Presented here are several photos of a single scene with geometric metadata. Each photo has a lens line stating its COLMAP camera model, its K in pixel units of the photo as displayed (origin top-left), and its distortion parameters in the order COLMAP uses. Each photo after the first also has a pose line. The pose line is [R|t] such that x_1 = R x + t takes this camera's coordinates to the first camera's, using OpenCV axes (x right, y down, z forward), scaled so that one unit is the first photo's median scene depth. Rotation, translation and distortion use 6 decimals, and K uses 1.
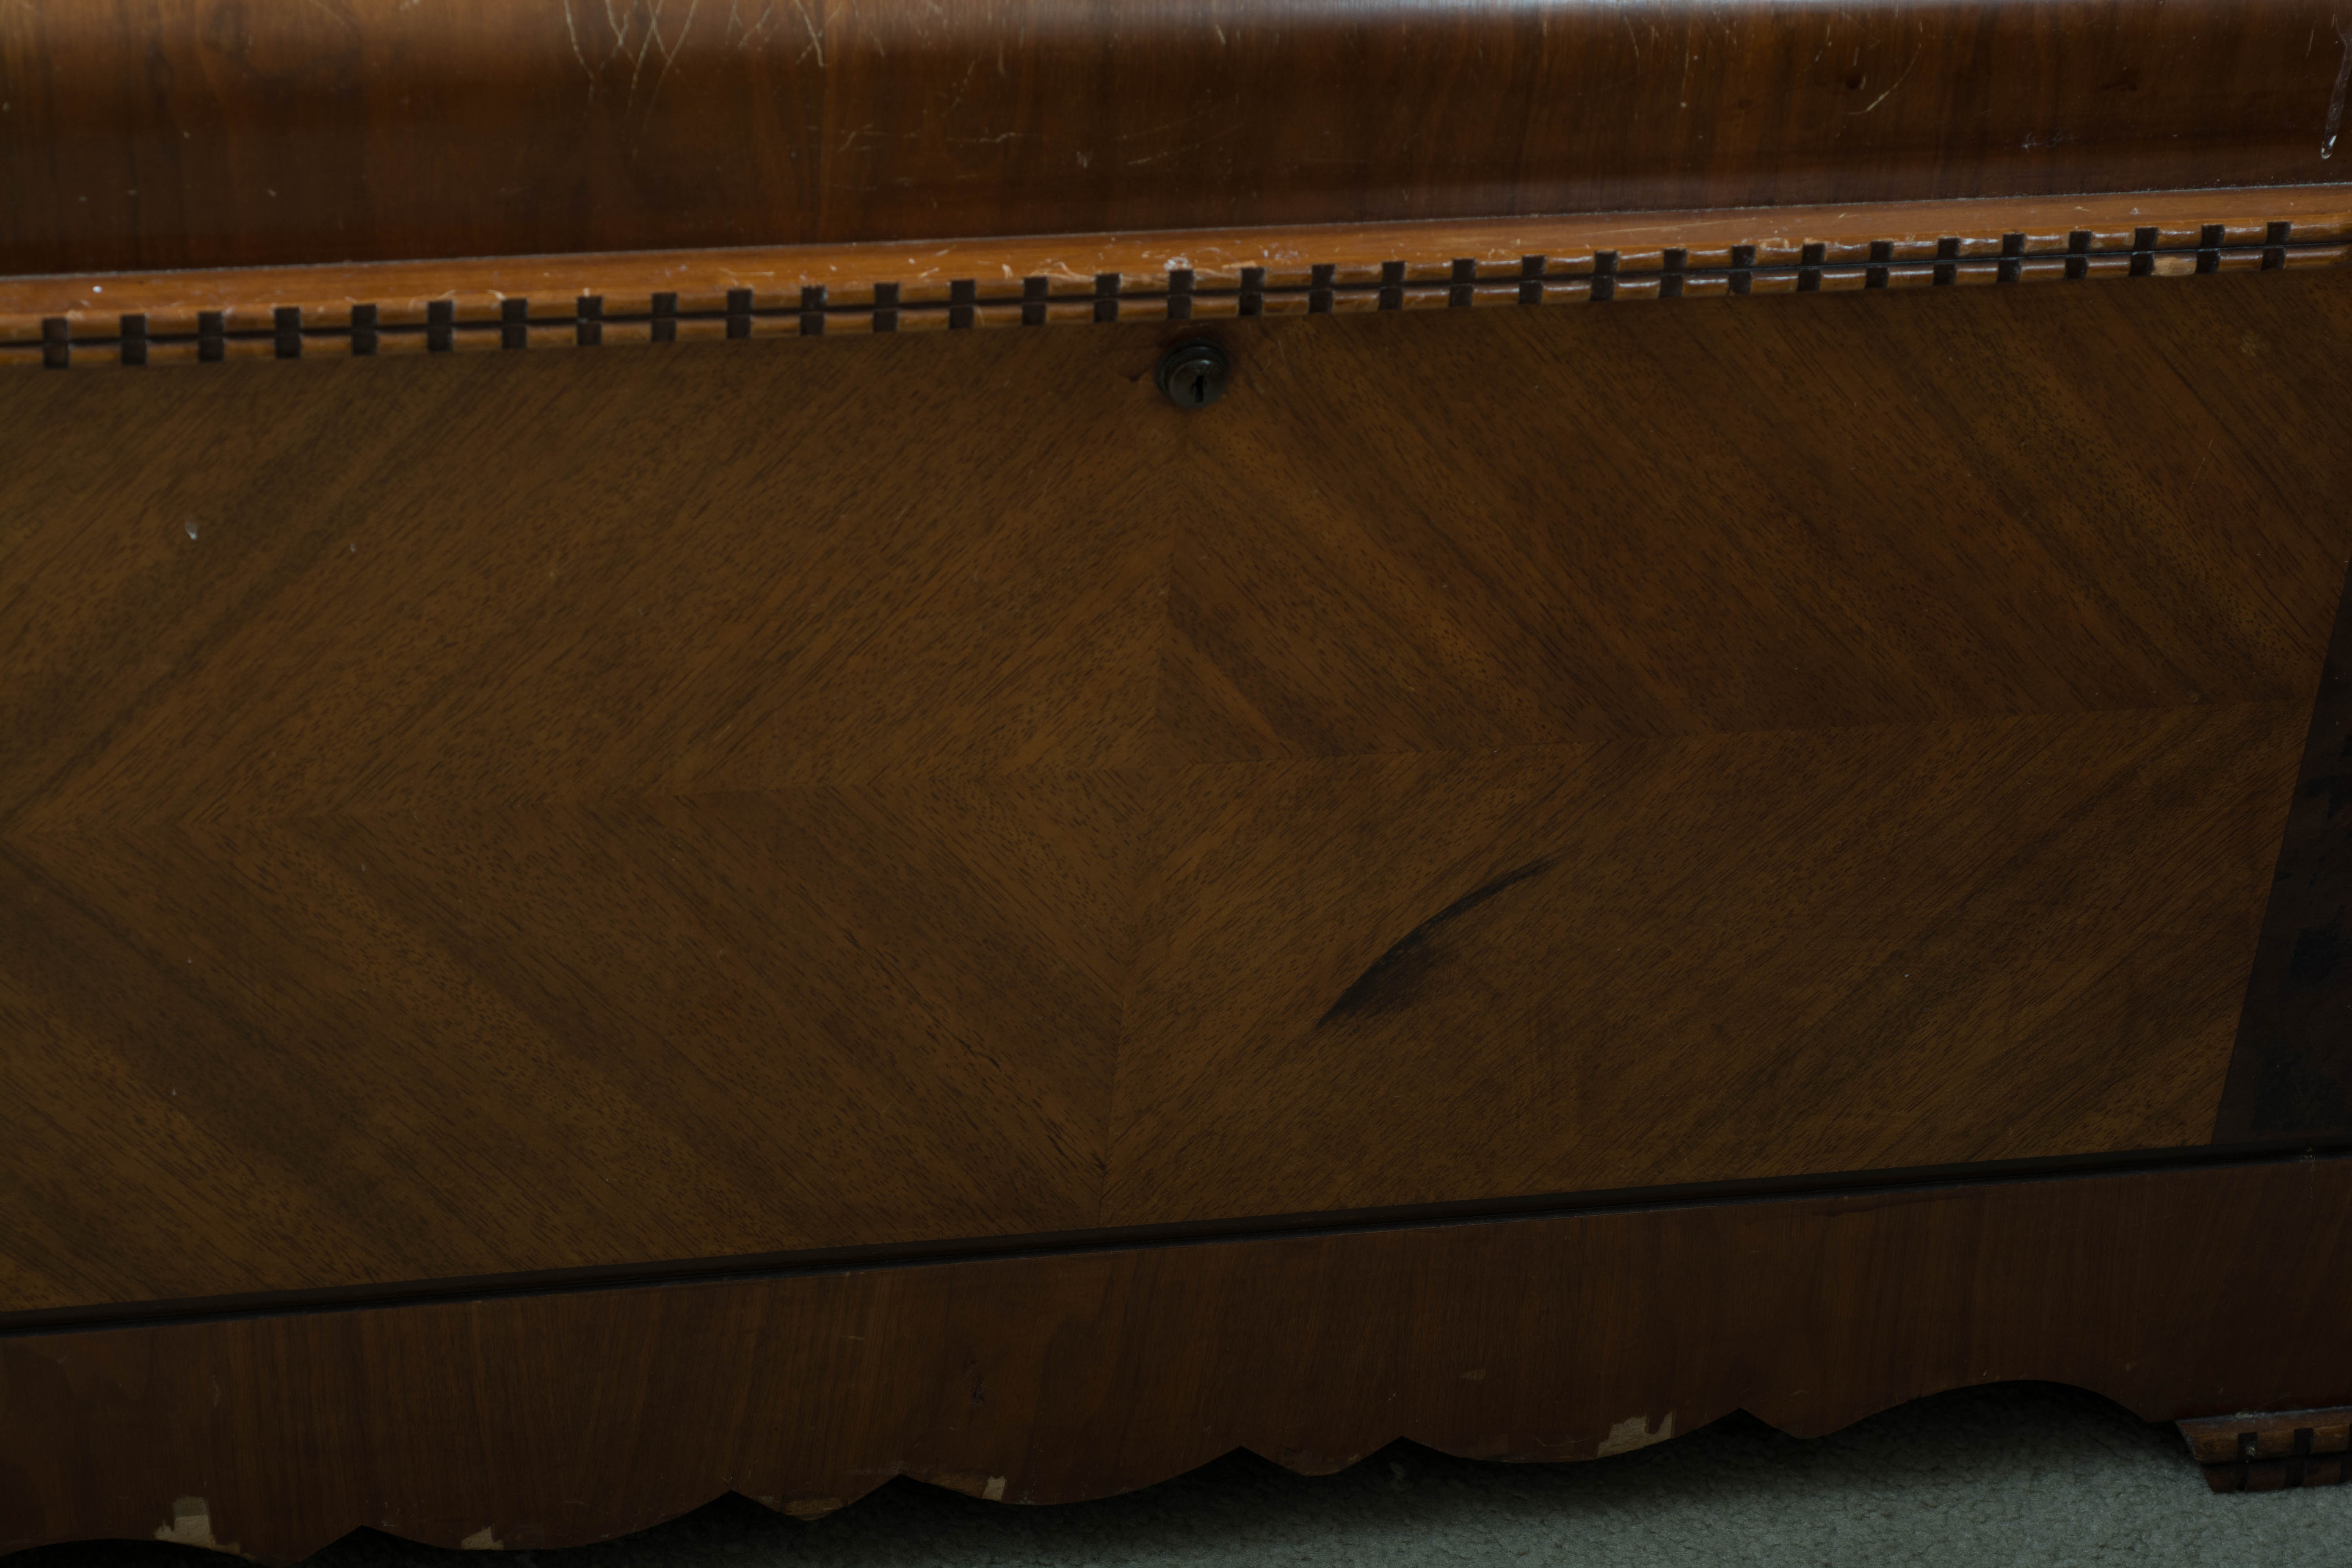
lens RADIAL K [[6363.7, 0, 1190.2], [0, 6363.7, 794.3], [0, 0, 1]] dist [0.043766, 0.000000]
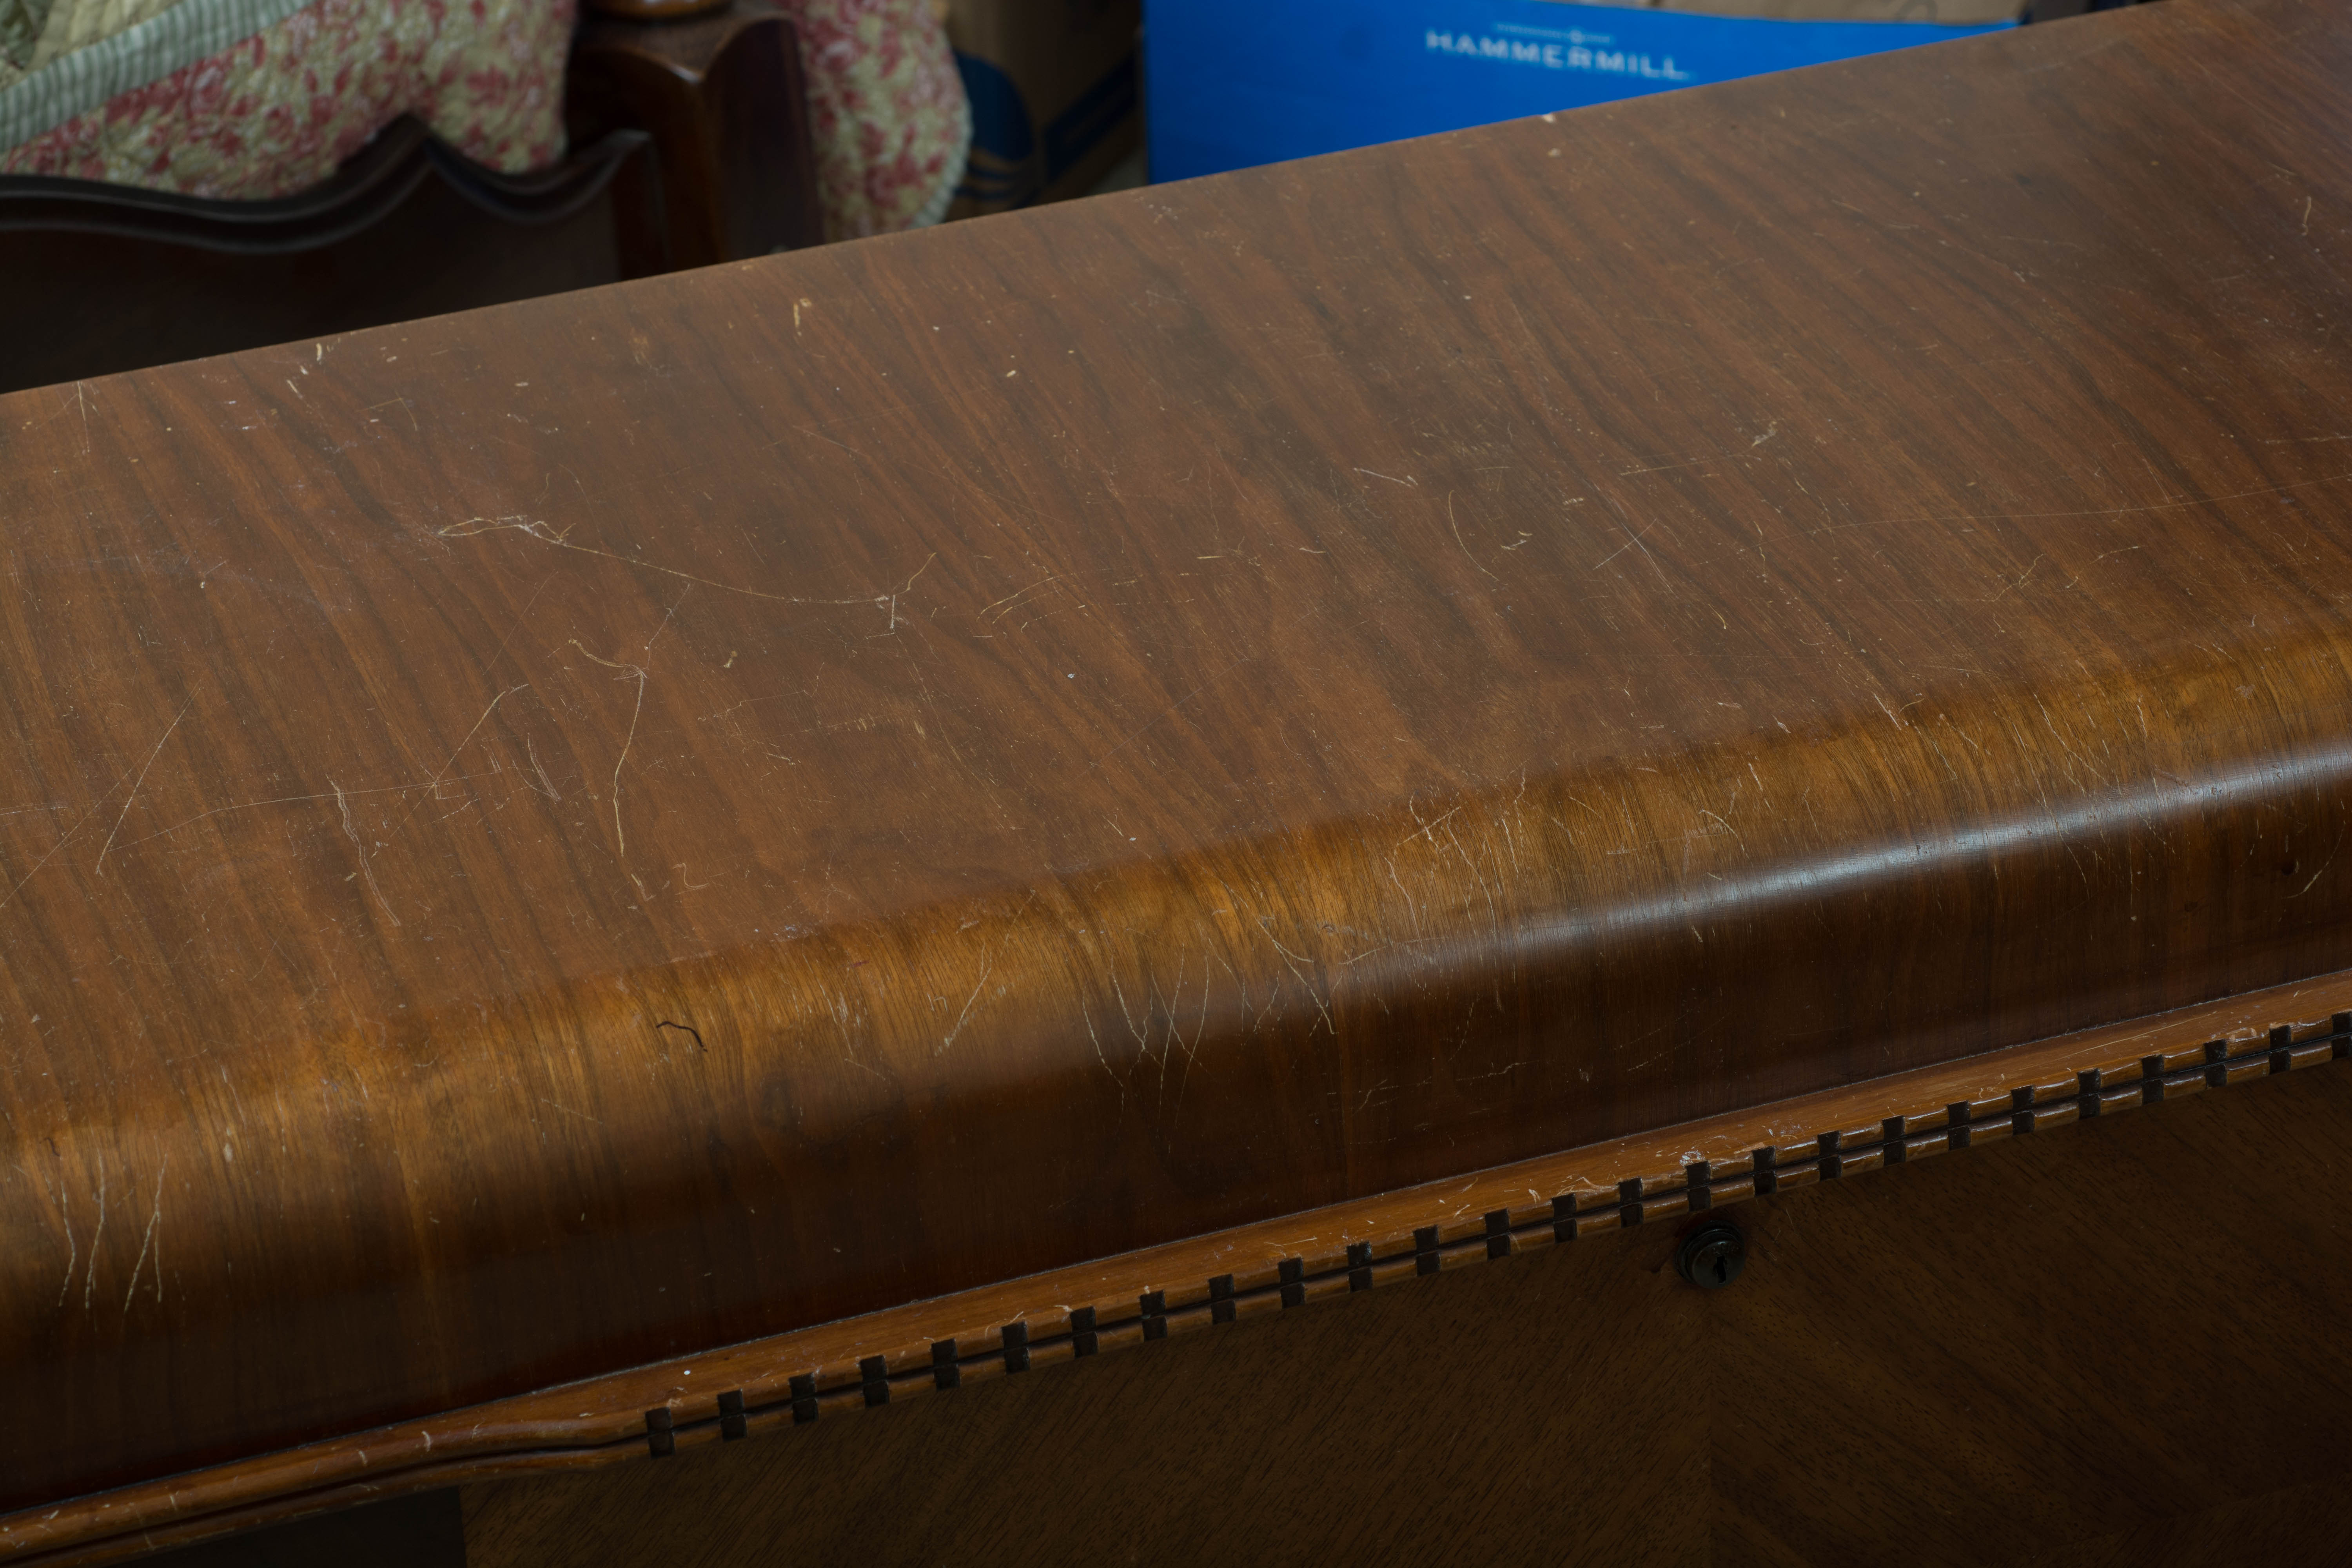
lens RADIAL K [[6363.7, 0, 1178.9], [0, 6363.7, 760.1], [0, 0, 1]] dist [0.043766, 0.000000]
pose [[0.984801, -0.172251, 0.022283, -0.088202], [0.173653, 0.978989, -0.106891, -0.046590], [-0.003403, 0.109136, 0.994021, -0.029971]]
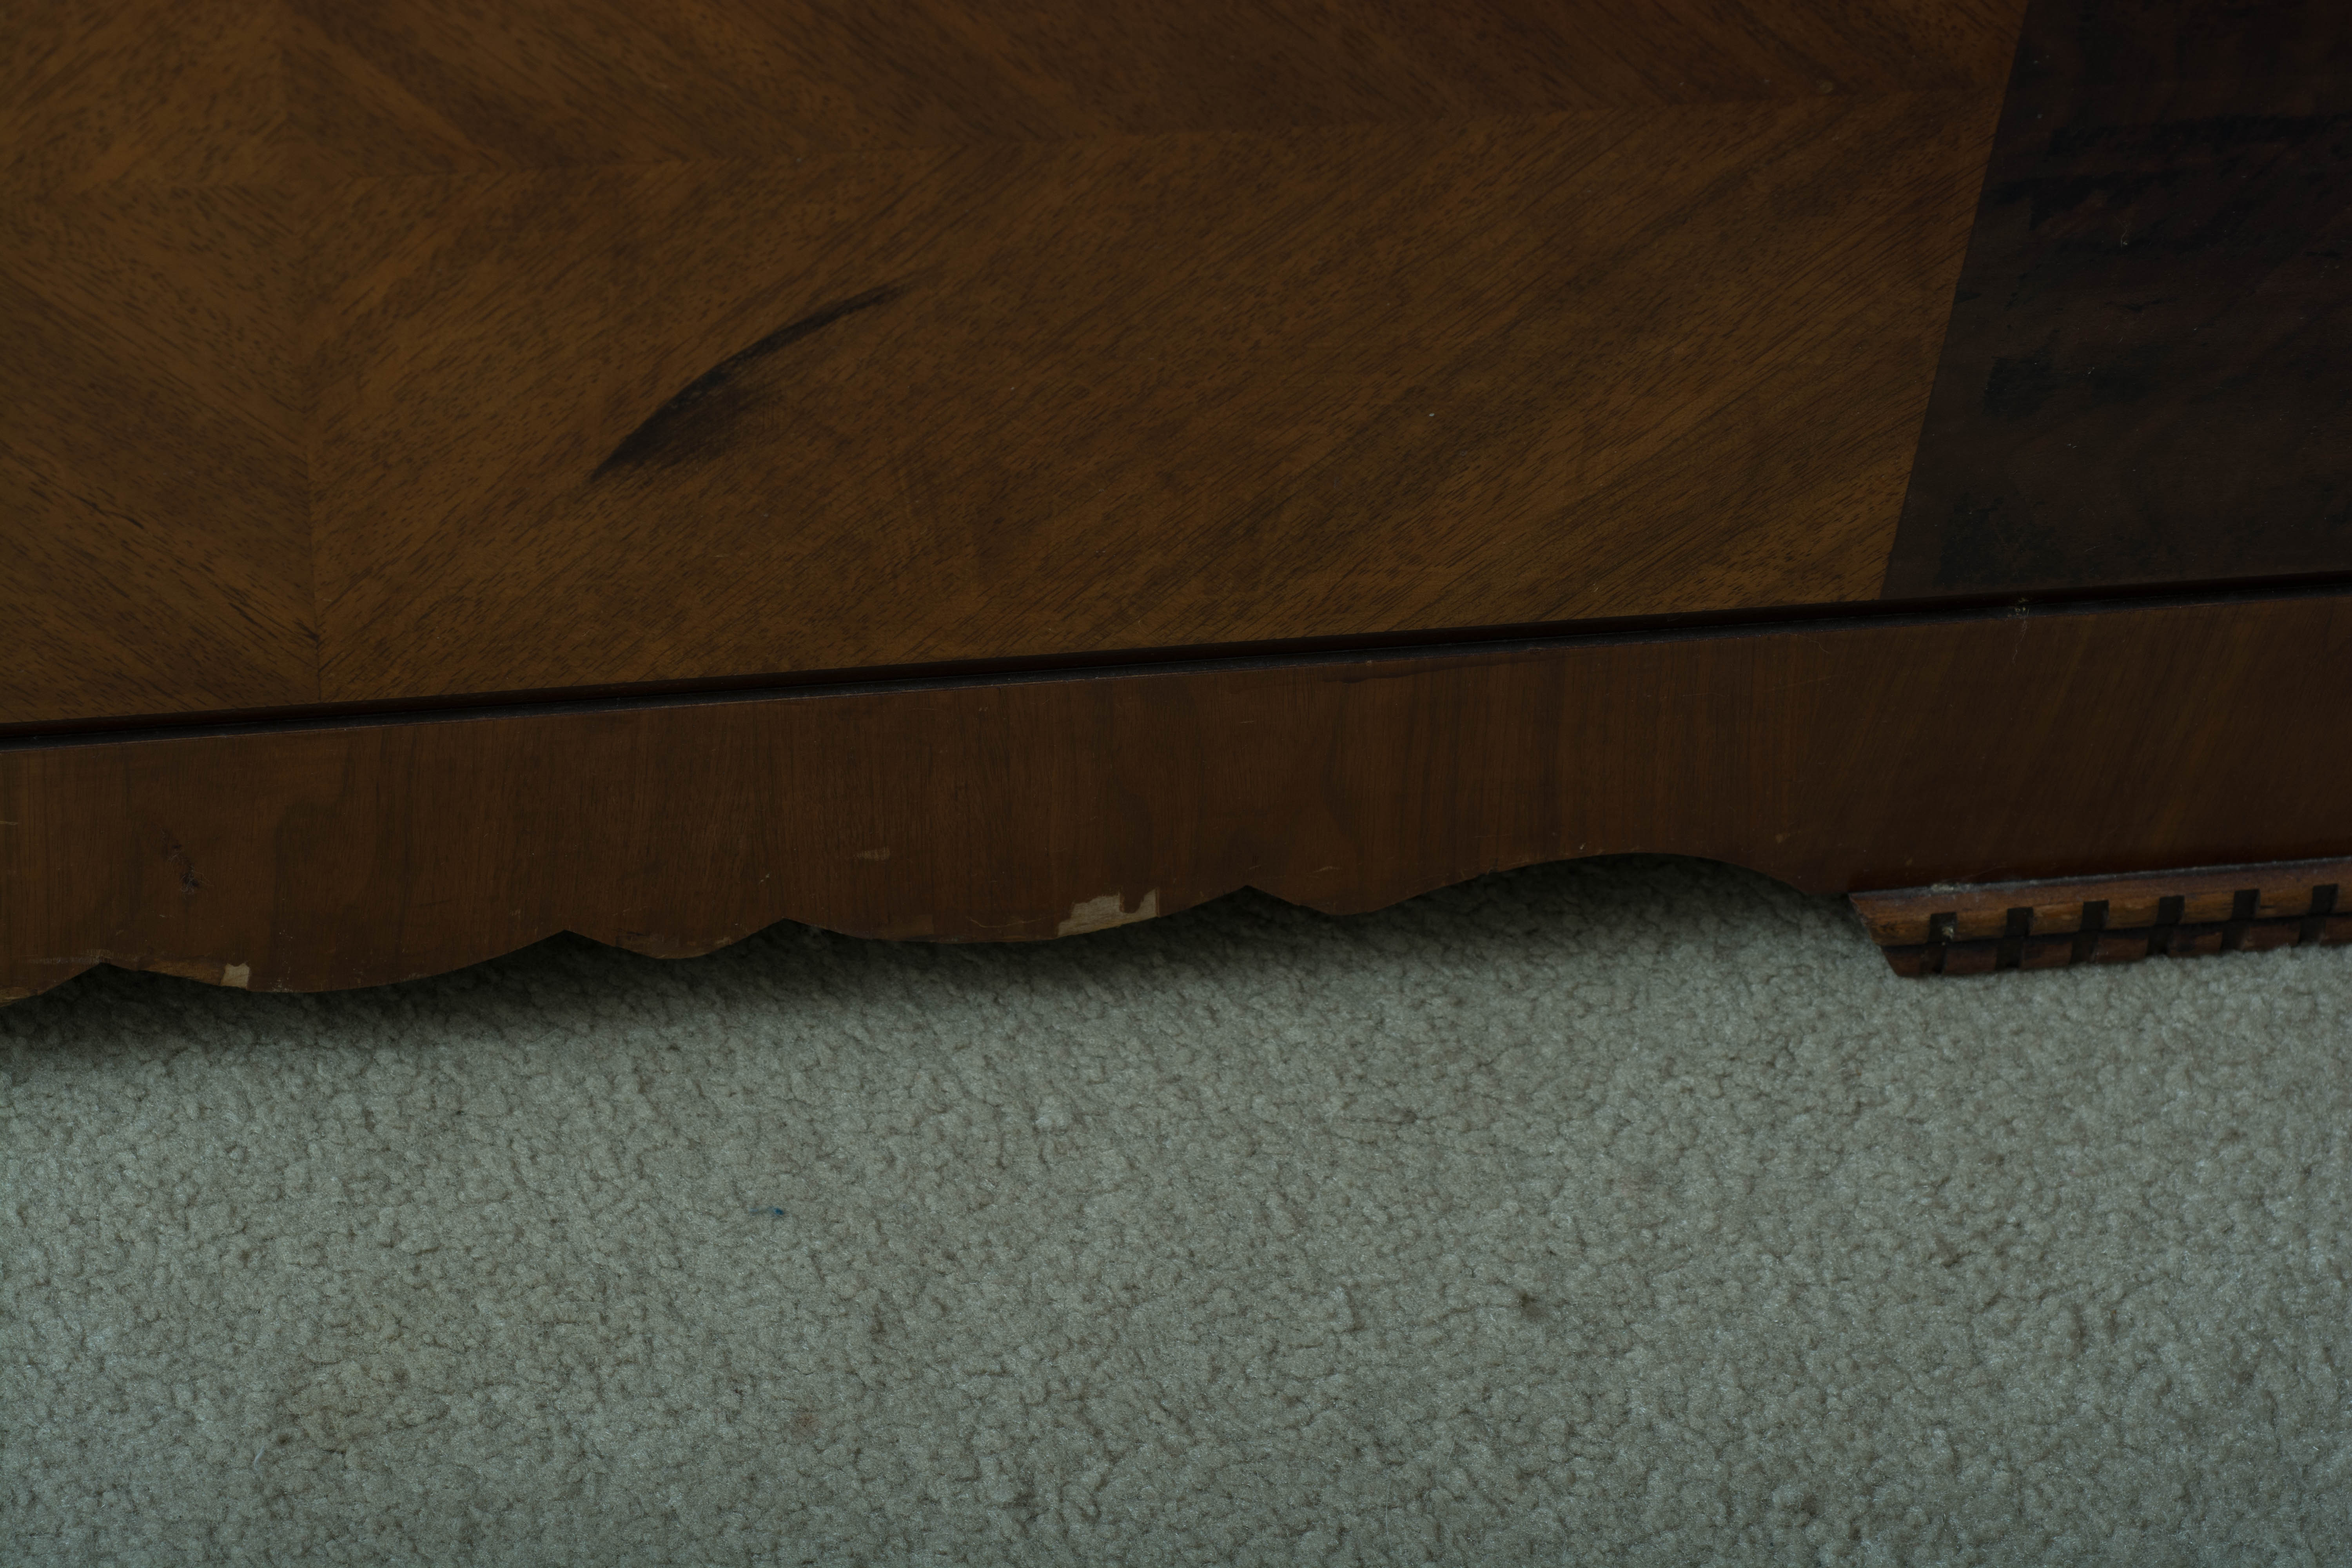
lens RADIAL K [[6363.7, 0, 1161.3], [0, 6363.7, 786.2], [0, 0, 1]] dist [0.043766, 0.000000]
pose [[0.996275, 0.052870, -0.068119, 0.140441], [-0.031746, 0.959383, 0.280315, -0.140072], [0.080173, -0.277109, 0.957488, 0.307404]]
